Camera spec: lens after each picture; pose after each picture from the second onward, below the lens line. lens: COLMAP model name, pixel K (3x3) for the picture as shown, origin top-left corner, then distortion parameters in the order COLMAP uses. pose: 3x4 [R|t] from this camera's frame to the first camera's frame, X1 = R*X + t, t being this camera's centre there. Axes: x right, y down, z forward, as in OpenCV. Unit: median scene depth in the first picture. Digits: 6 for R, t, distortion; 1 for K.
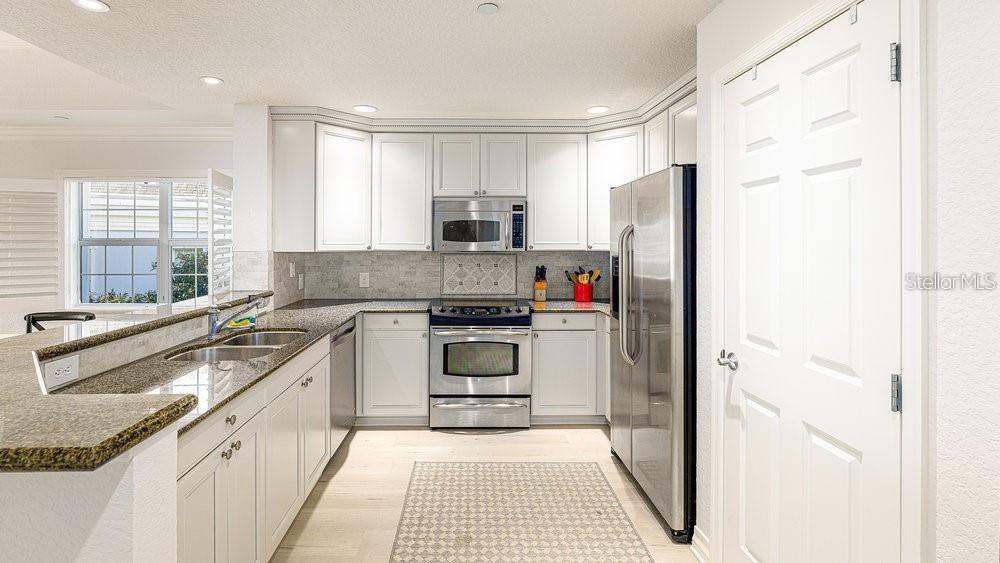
lens RADIAL K [[457.5, 0, 491.3], [0, 457.5, 249.0], [0, 0, 1]] dist [-0.014625, -0.000166]
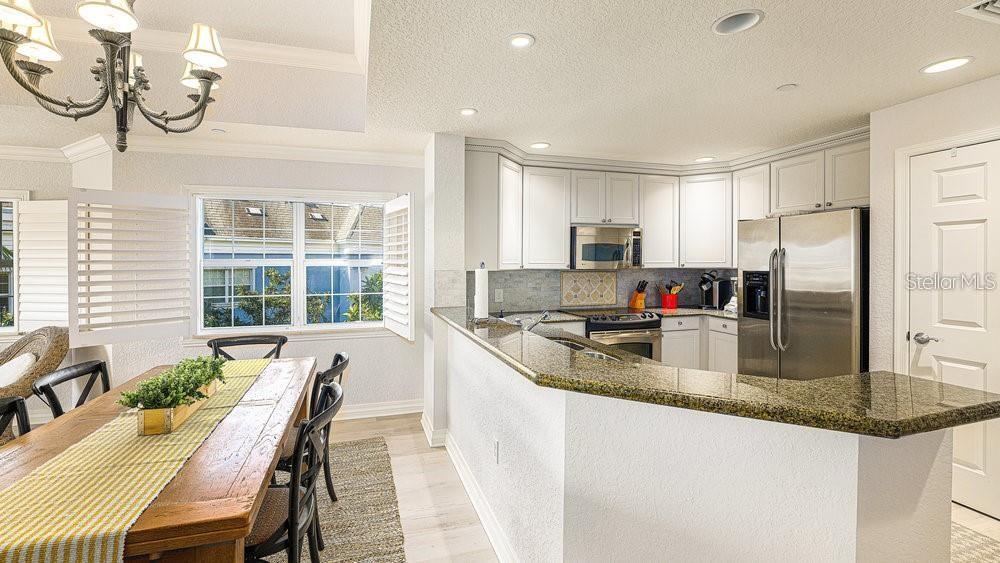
lens RADIAL K [[407.7, 0, 494.8], [0, 407.7, 271.6], [0, 0, 1]] dist [-0.018138, -0.000396]
pose [[0.967874, -0.009473, 0.251257, -0.590494], [0.007507, 0.999933, 0.008778, -0.000428], [-0.251323, -0.006610, 0.967881, 0.032054]]
